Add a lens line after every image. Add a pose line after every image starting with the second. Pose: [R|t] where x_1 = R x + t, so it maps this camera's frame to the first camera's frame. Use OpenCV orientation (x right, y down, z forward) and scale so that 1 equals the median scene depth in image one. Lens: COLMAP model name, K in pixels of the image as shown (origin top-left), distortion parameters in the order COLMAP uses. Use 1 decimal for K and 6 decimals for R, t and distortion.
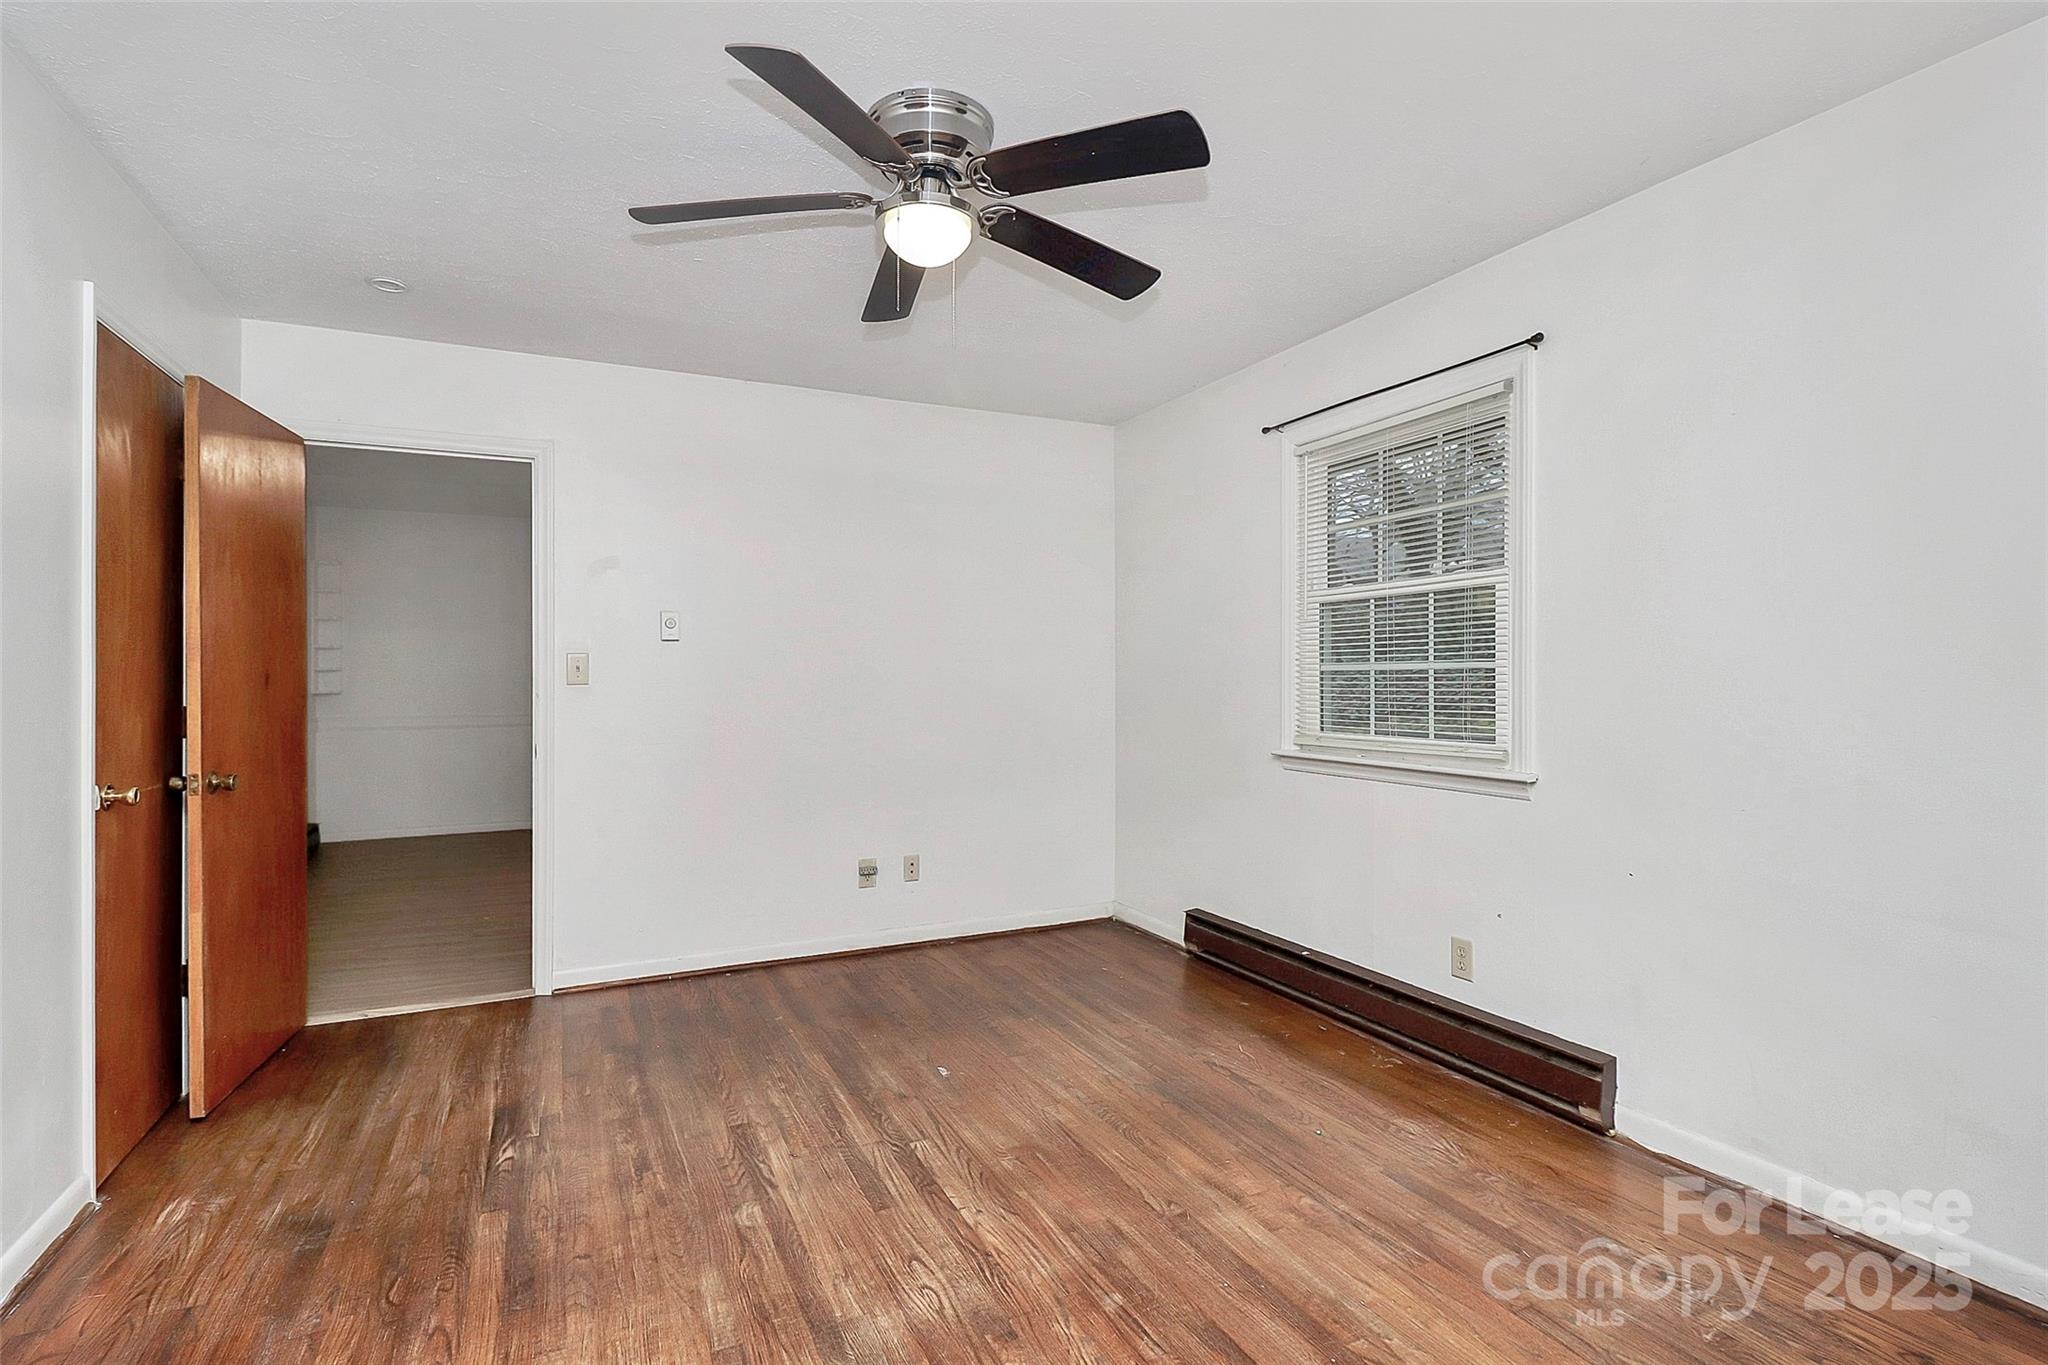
lens RADIAL K [[971.7, 0, 1018.6], [0, 971.7, 663.2], [0, 0, 1]] dist [0.002723, -0.010303]
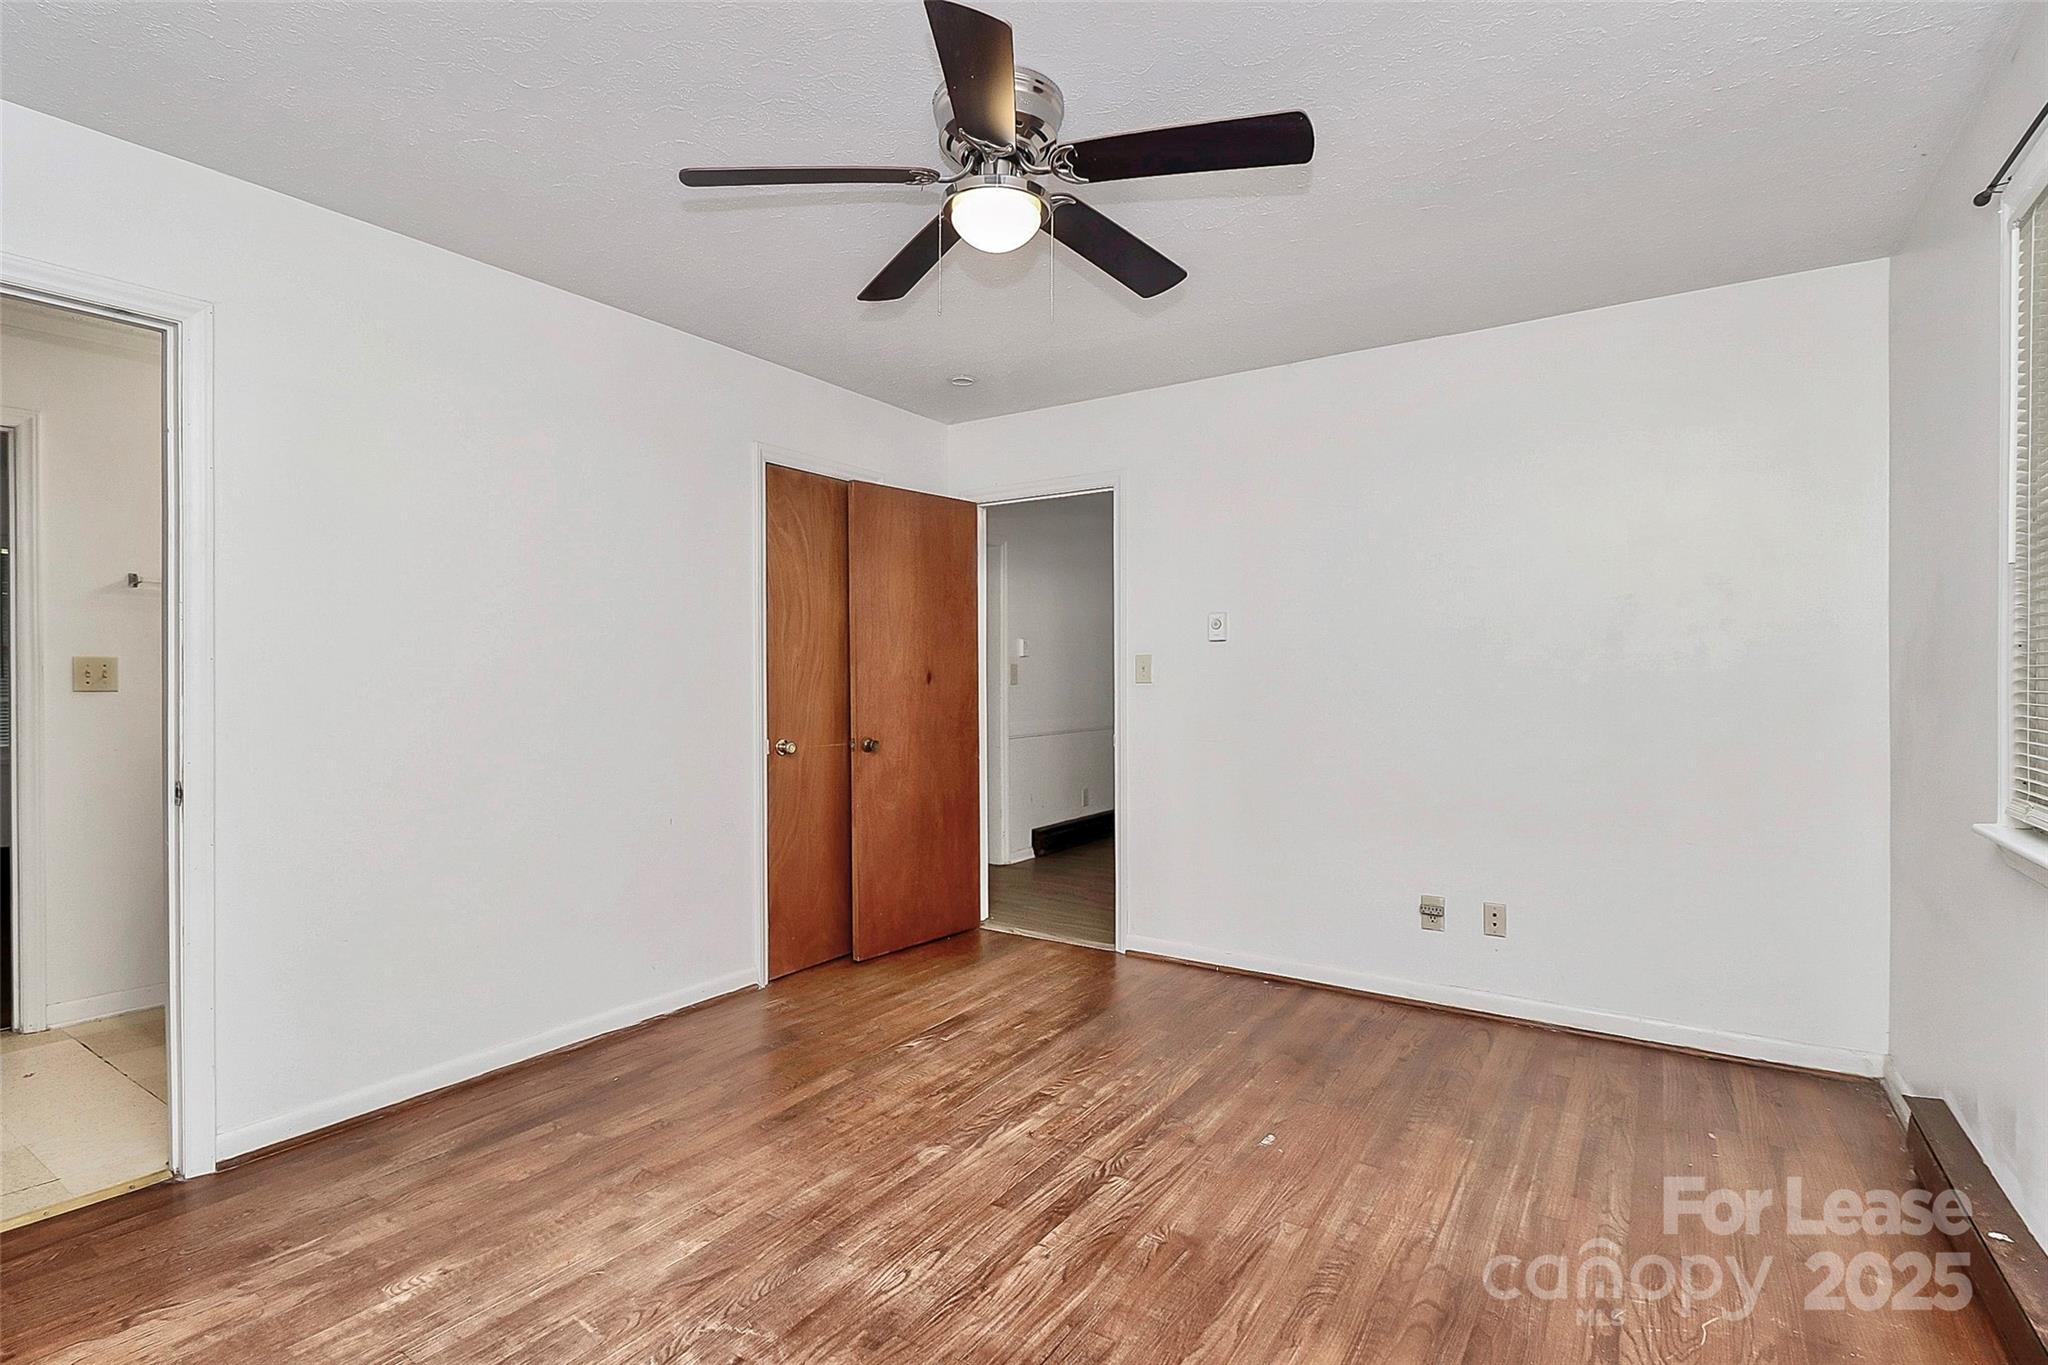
lens RADIAL K [[971.7, 0, 997.8], [0, 971.7, 673.8], [0, 0, 1]] dist [0.002723, -0.010303]
pose [[0.499812, -0.002744, -0.866129, 0.610236], [0.008320, 0.999964, 0.001633, 0.011256], [0.866094, -0.008022, 0.499817, 0.423856]]
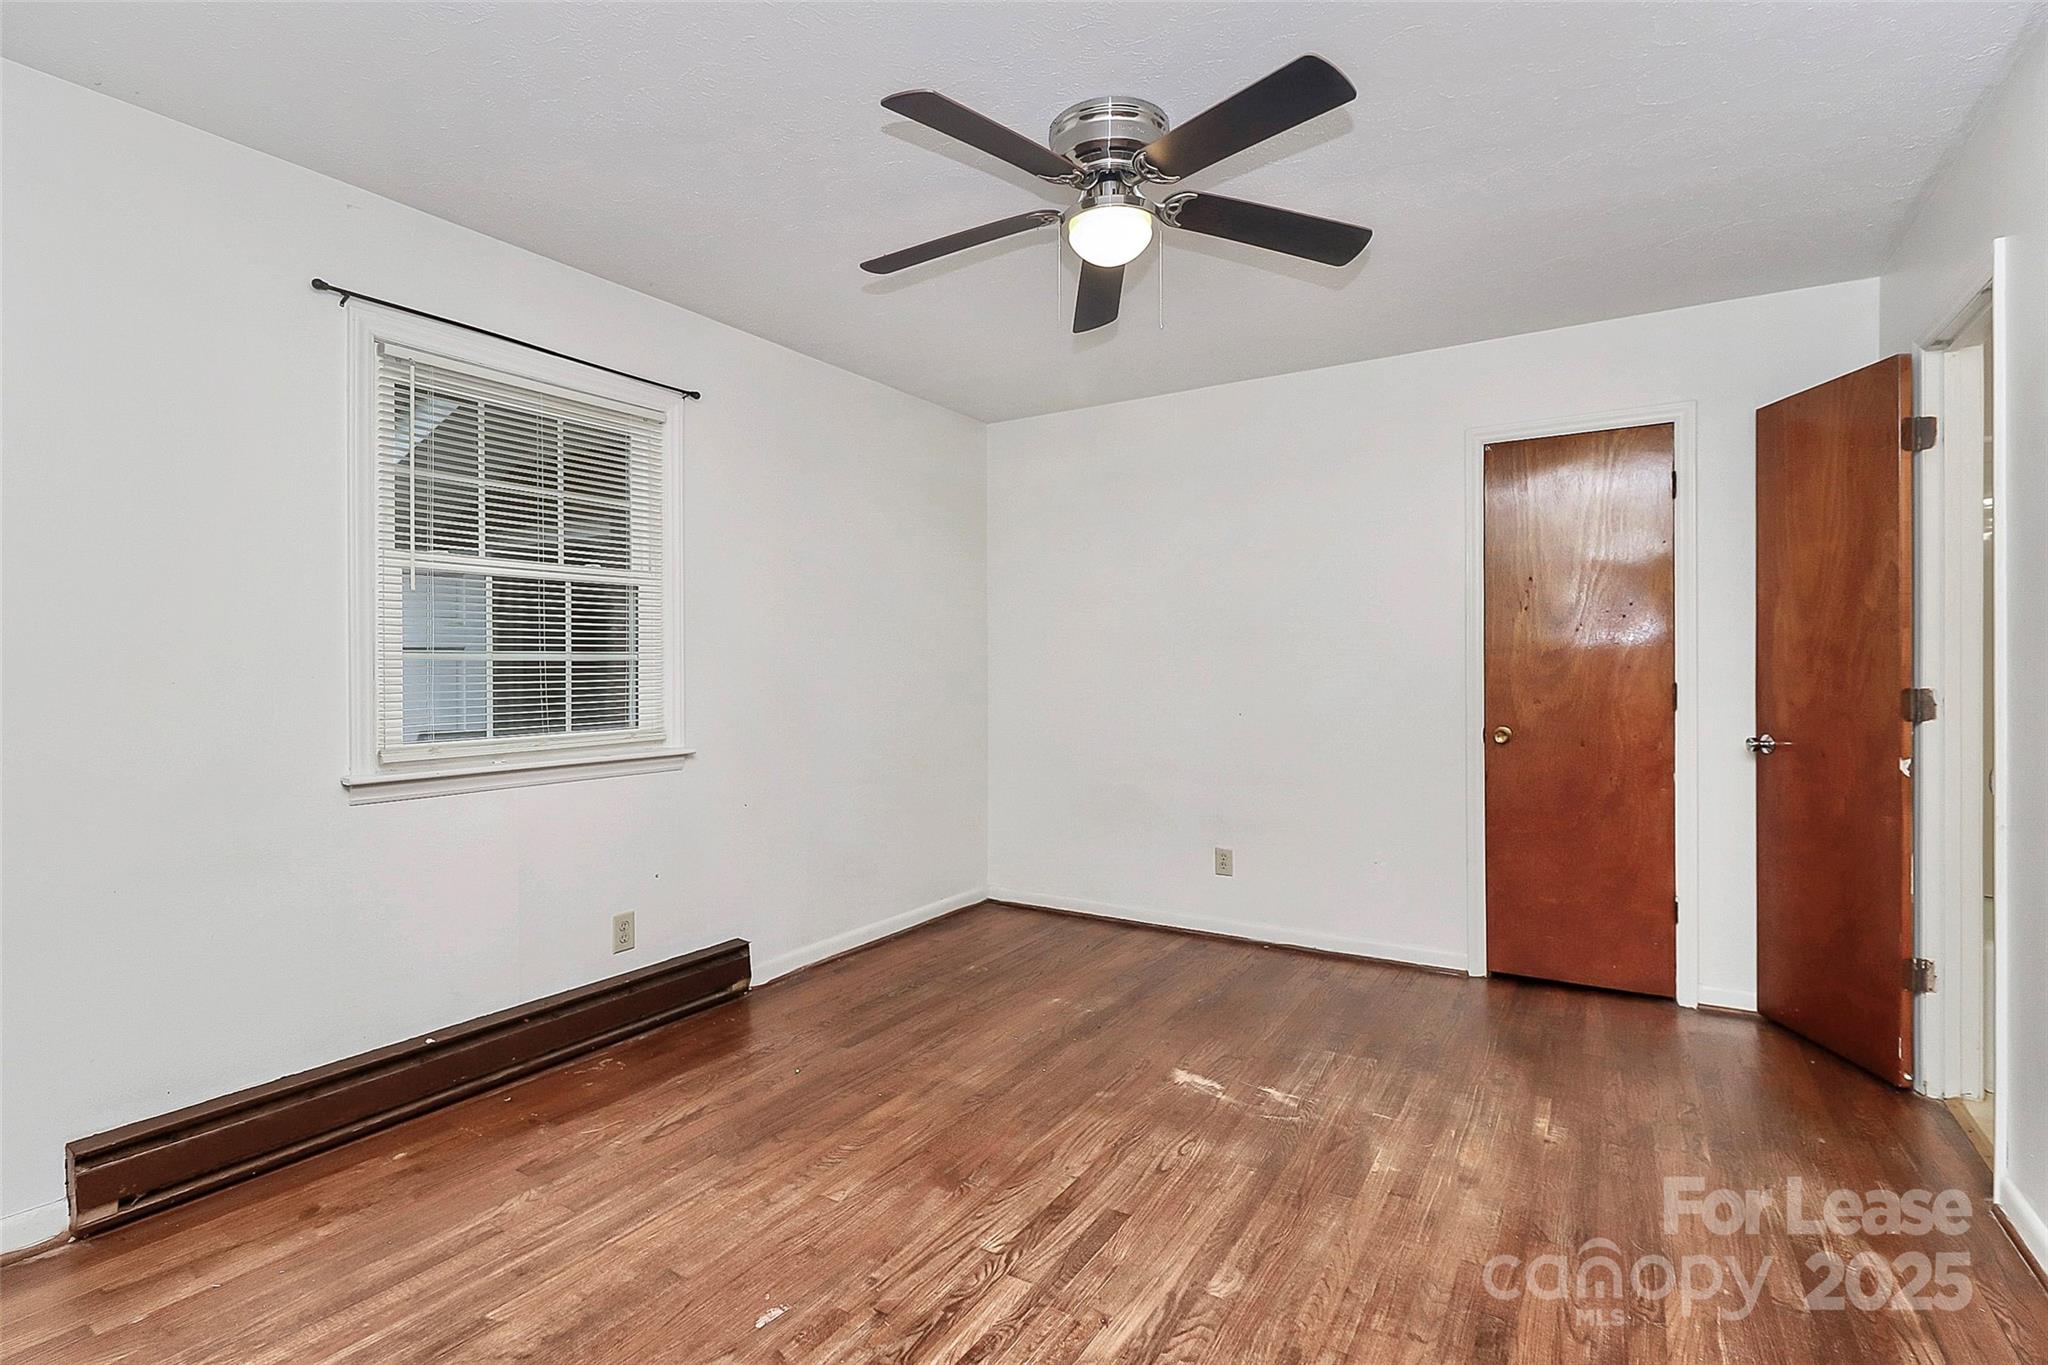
lens RADIAL K [[971.7, 0, 1013.7], [0, 971.7, 677.4], [0, 0, 1]] dist [0.002723, -0.010303]
pose [[-0.535099, -0.001690, 0.844787, -0.753060], [-0.003273, 0.999995, -0.000073, 0.025644], [-0.844783, -0.002803, -0.535102, 1.351313]]
